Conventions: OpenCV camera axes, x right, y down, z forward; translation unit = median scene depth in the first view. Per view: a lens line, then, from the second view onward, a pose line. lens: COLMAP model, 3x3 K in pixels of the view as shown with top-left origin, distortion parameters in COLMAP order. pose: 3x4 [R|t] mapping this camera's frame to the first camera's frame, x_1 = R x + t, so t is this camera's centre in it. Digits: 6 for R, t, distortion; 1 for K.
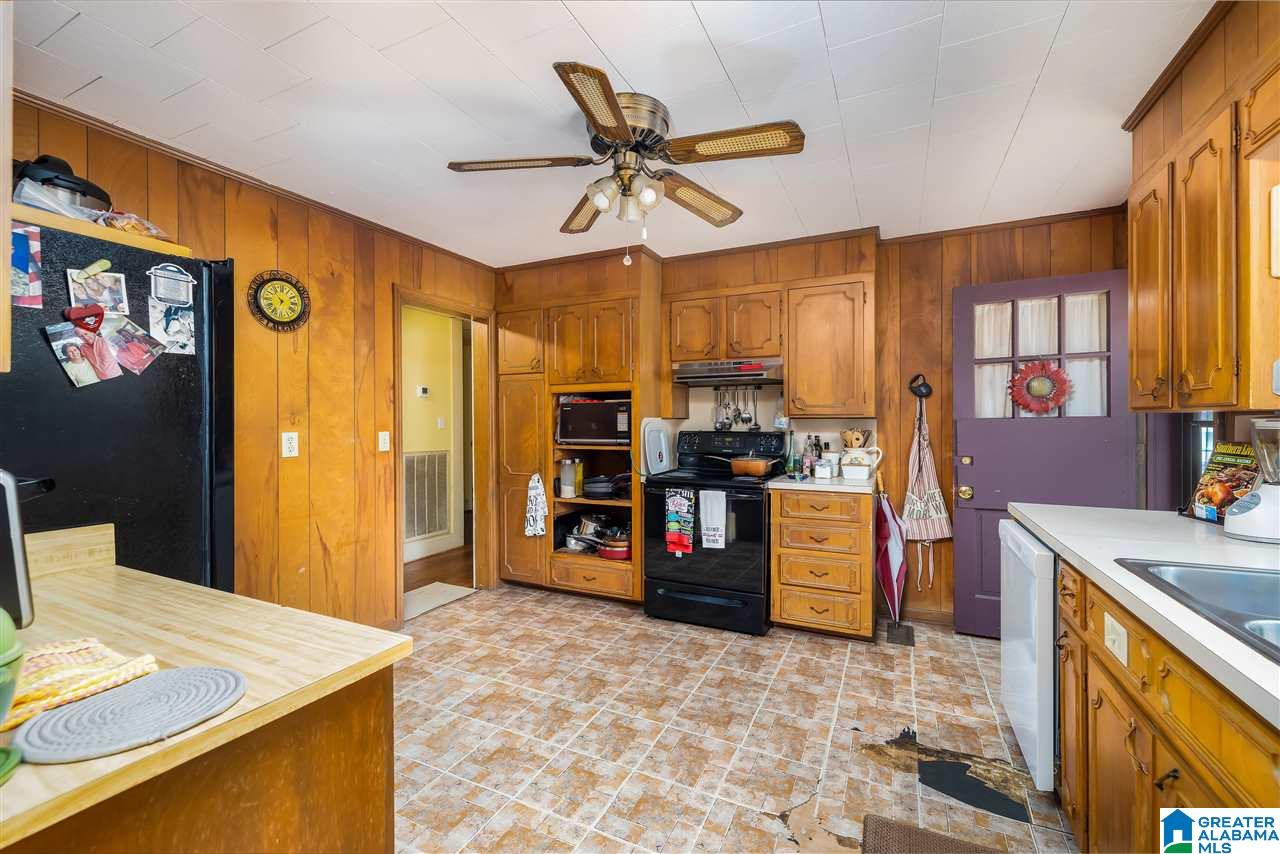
lens RADIAL K [[535.5, 0, 633.2], [0, 535.5, 419.7], [0, 0, 1]] dist [0.000318, -0.000195]
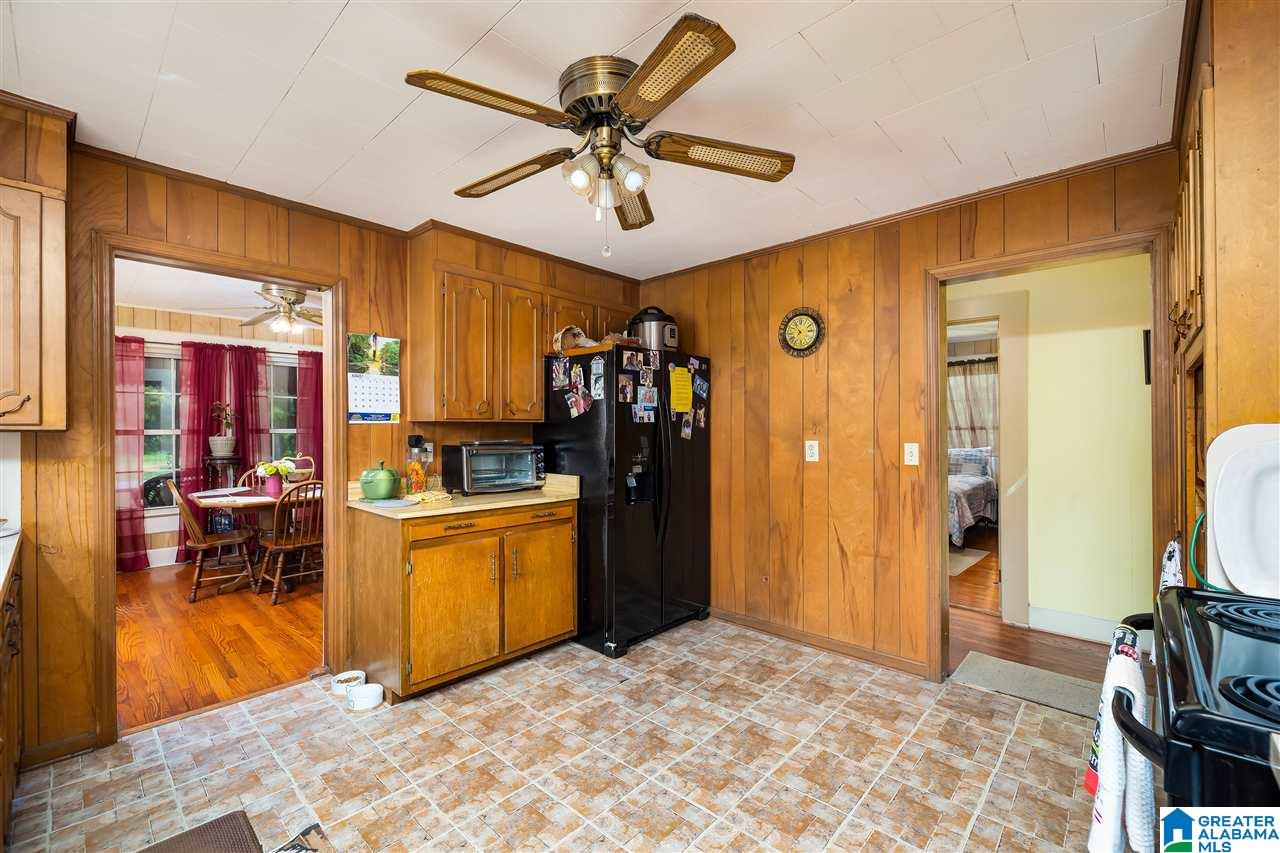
lens RADIAL K [[538.0, 0, 626.3], [0, 538.0, 429.6], [0, 0, 1]] dist [0.000368, -0.000110]
pose [[-0.295363, 0.005606, -0.955369, 0.648203], [0.007243, 0.999967, 0.003629, -0.008399], [0.955358, -0.005848, -0.295394, 1.020017]]
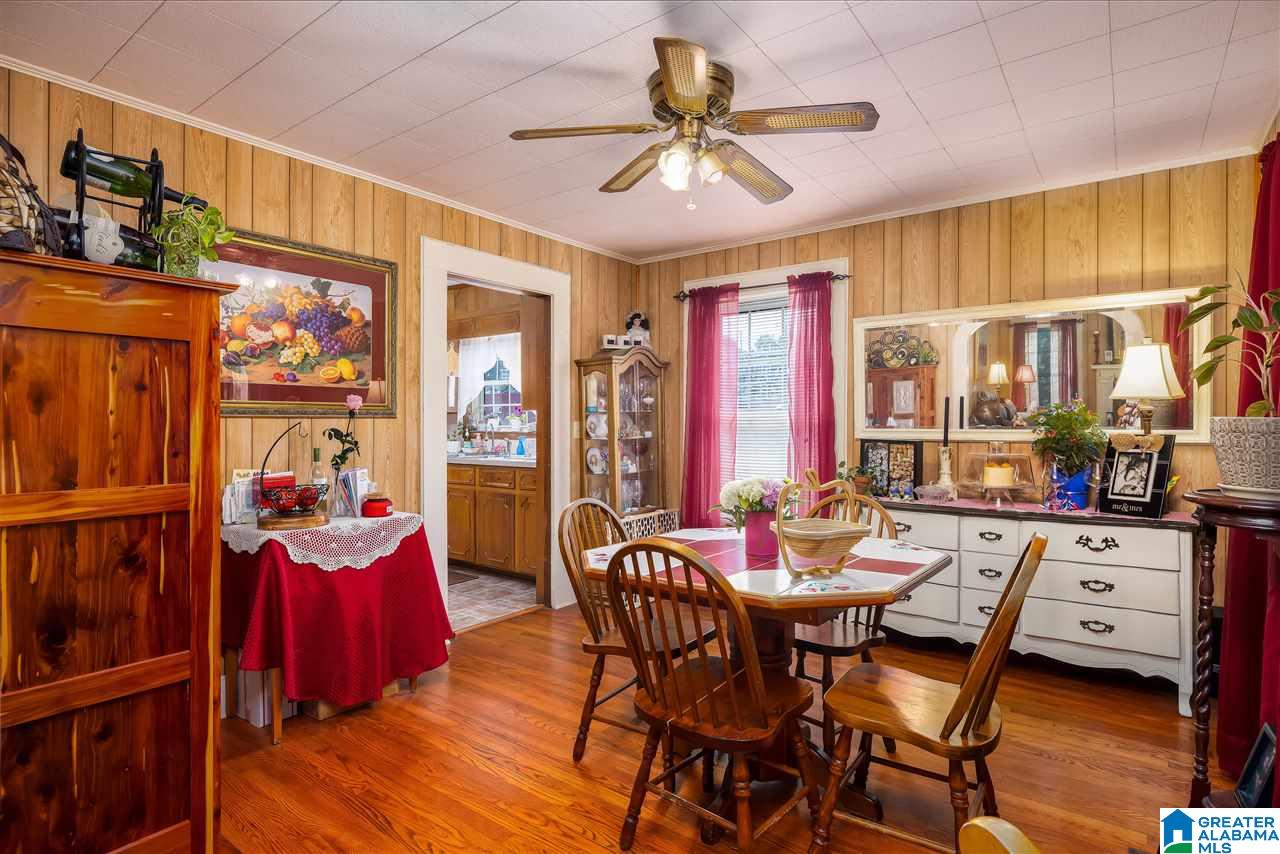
lens RADIAL K [[646.2, 0, 640.0], [0, 646.2, 427.0], [0, 0, 1]] dist [-0.000417, -0.000021]
pose [[0.183904, 0.000237, 0.982944, -1.545139], [-0.004358, 0.999990, 0.000575, 0.032944], [-0.982935, -0.004389, 0.183903, -0.606263]]
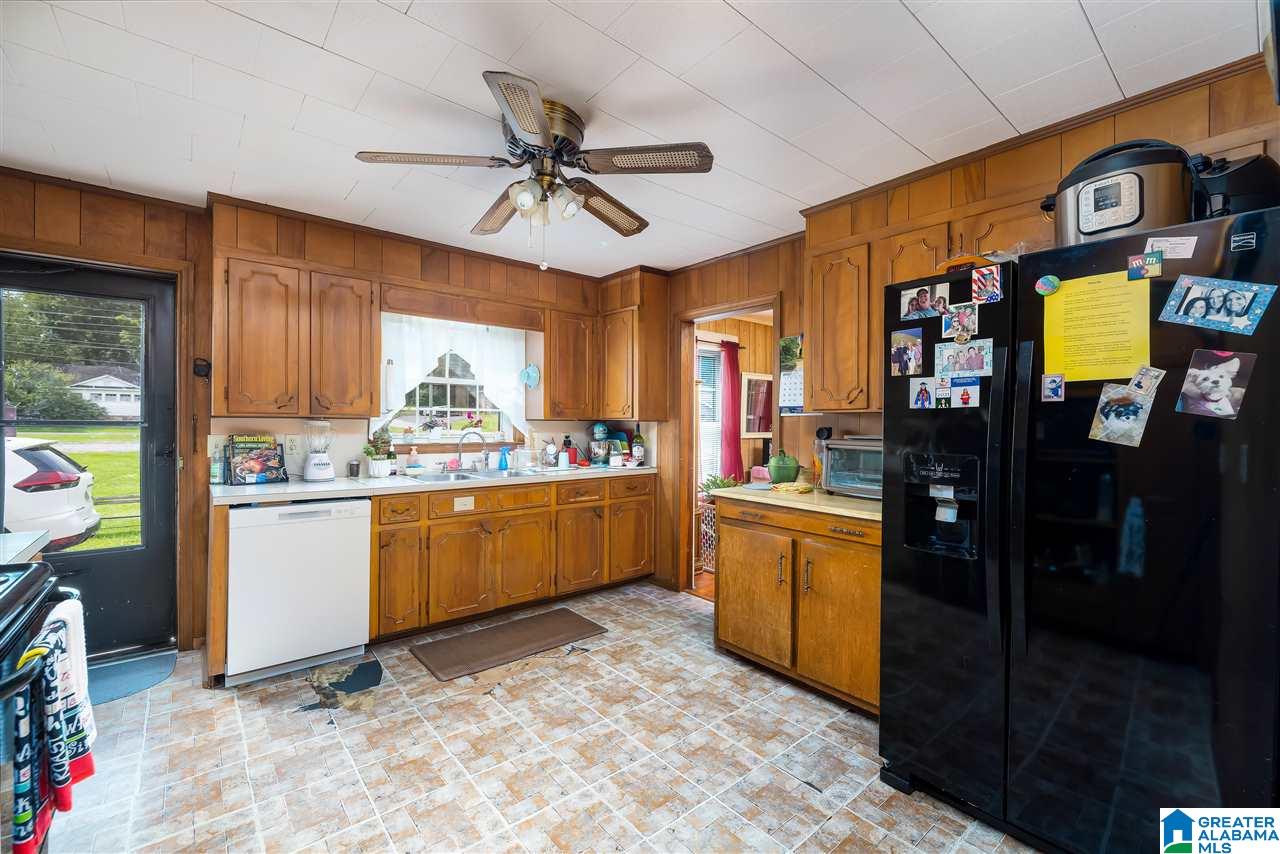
lens RADIAL K [[538.6, 0, 640.0], [0, 538.6, 427.0], [0, 0, 1]] dist [0.000365, -0.000055]
pose [[-0.916729, -0.004293, 0.399486, -0.466096], [-0.003177, 0.999989, 0.003455, 0.002536], [-0.399497, 0.001898, -0.916733, 1.472688]]
